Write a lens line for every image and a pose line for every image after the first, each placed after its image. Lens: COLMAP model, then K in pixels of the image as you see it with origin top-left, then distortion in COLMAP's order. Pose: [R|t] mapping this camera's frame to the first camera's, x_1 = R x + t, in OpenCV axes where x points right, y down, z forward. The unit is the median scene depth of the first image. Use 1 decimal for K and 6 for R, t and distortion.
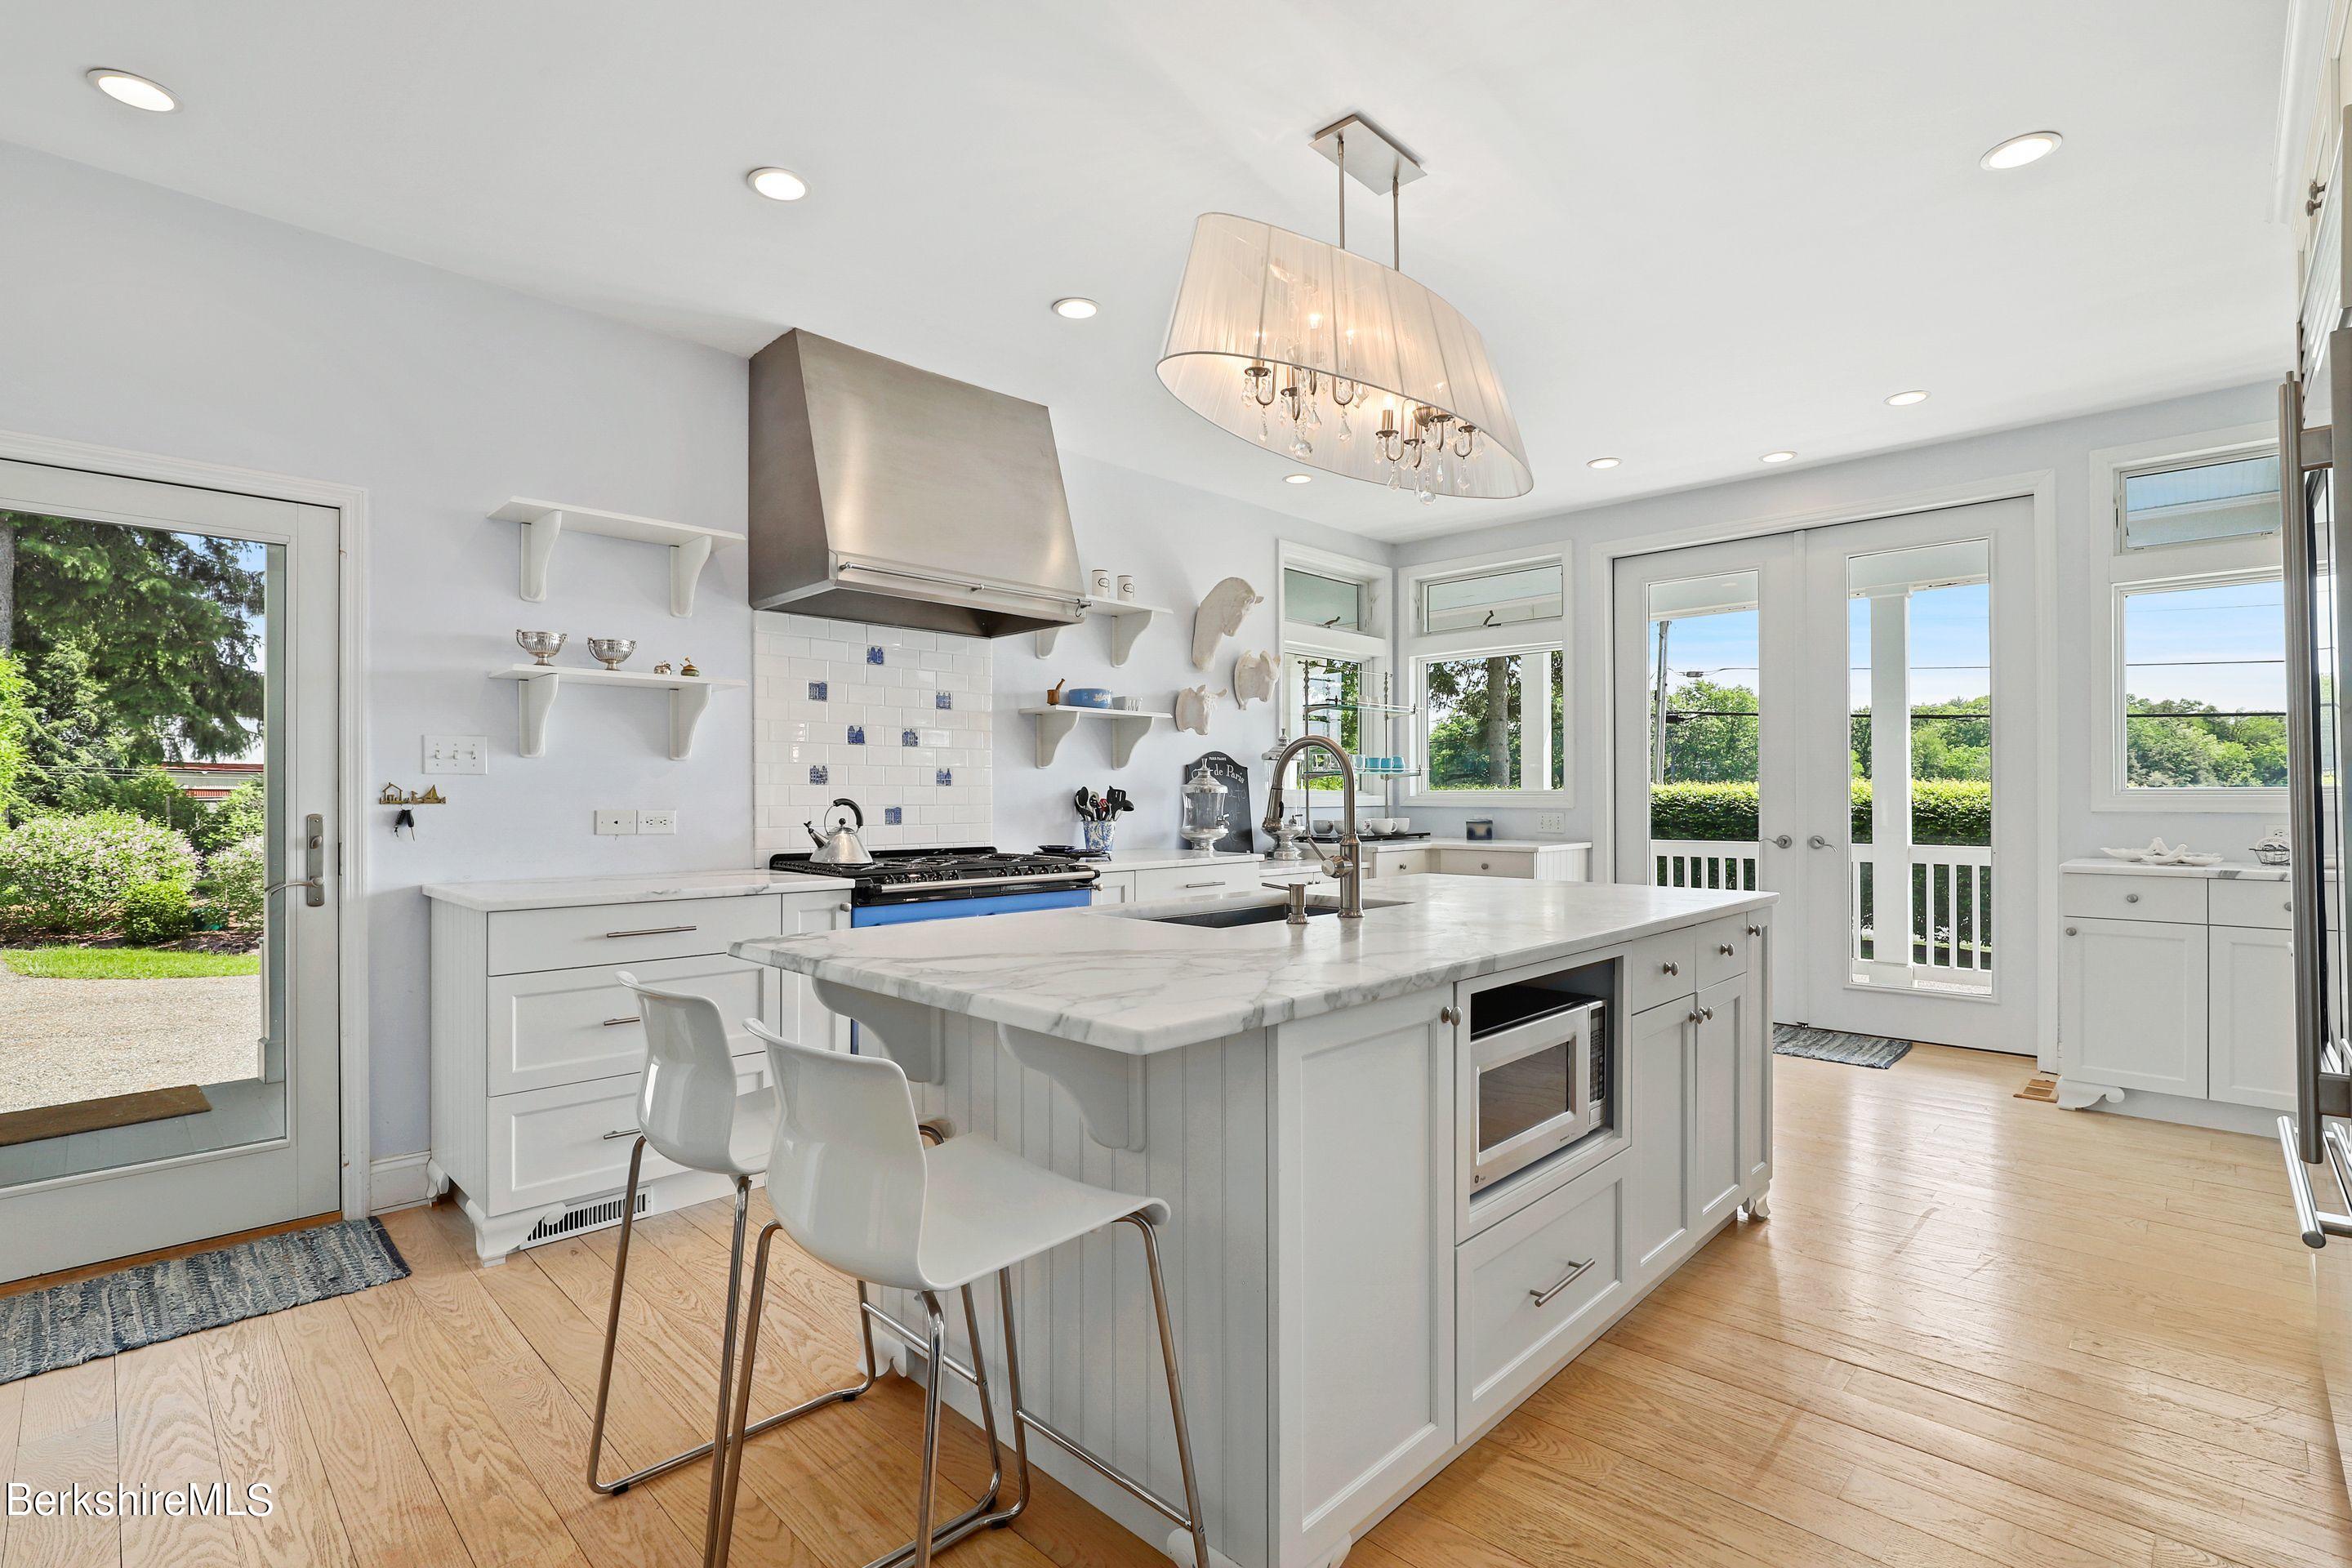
lens RADIAL K [[1079.1, 0, 1164.5], [0, 1079.1, 787.4], [0, 0, 1]] dist [-0.001182, -0.000046]
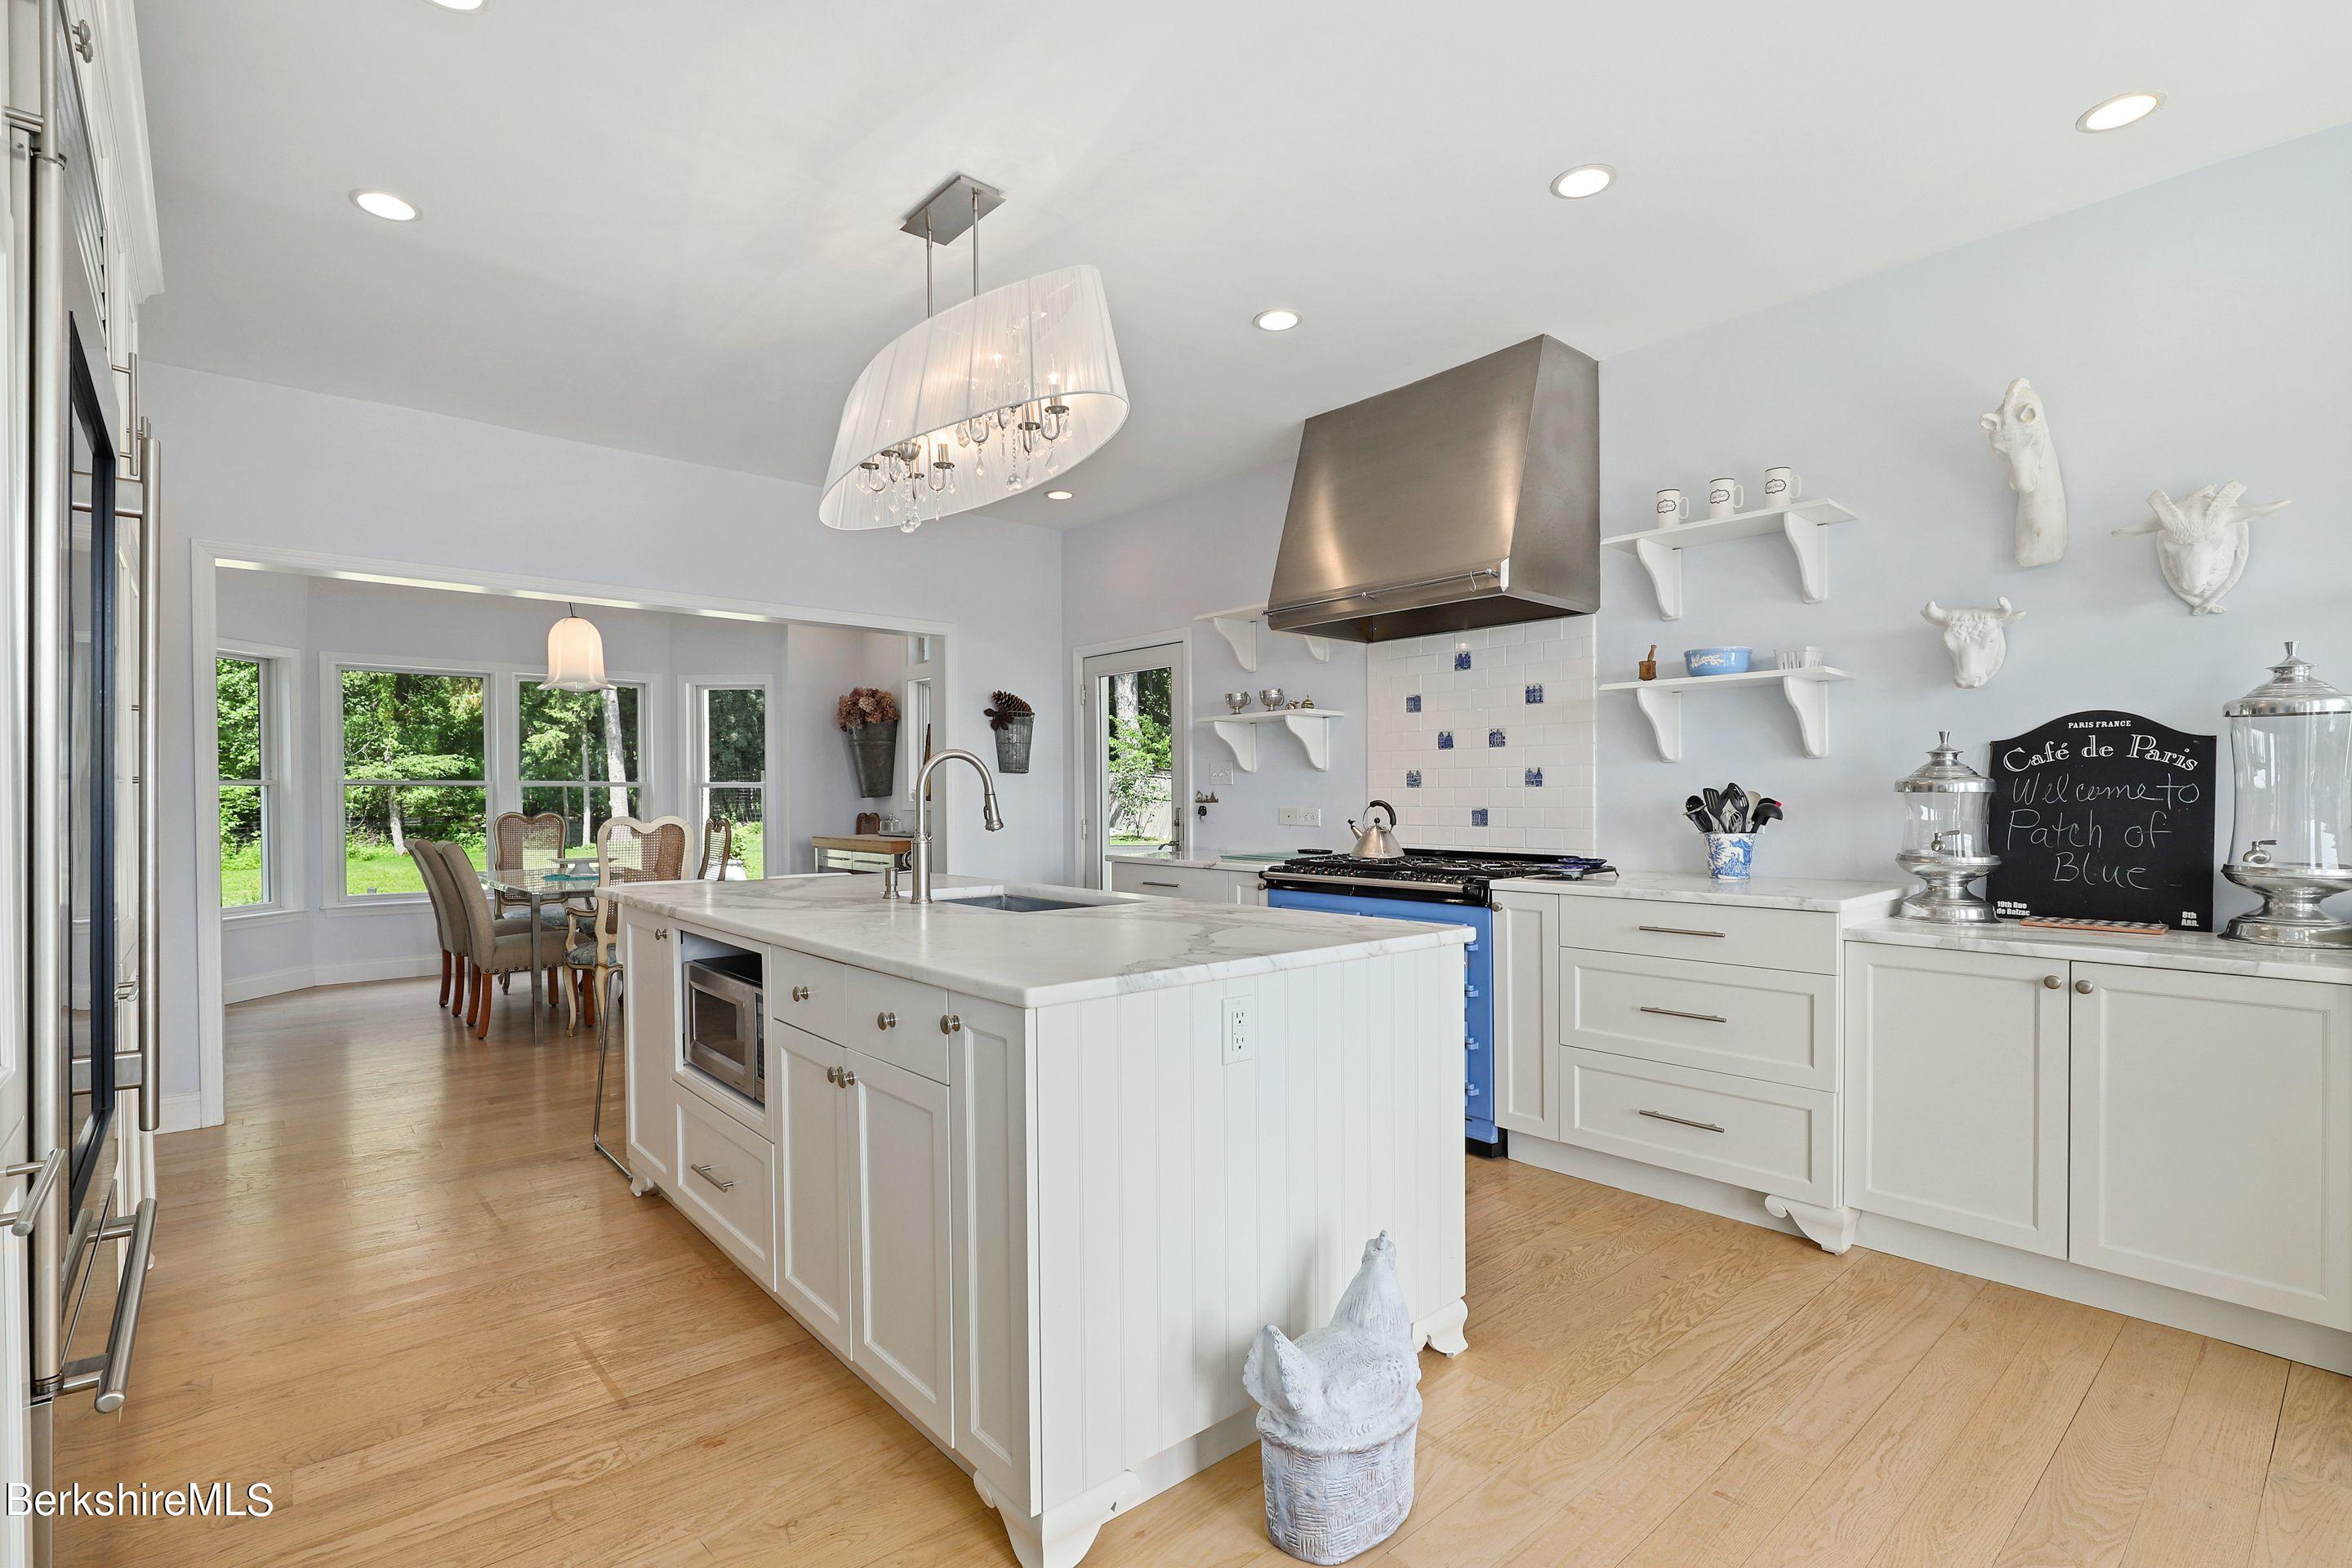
lens RADIAL K [[1079.1, 0, 1157.8], [0, 1079.1, 803.0], [0, 0, 1]] dist [-0.001182, -0.000046]
pose [[-0.067706, 0.006093, -0.997687, 0.808534], [0.011116, 0.999924, 0.005352, 0.004282], [0.997643, -0.010728, -0.067769, 0.812287]]
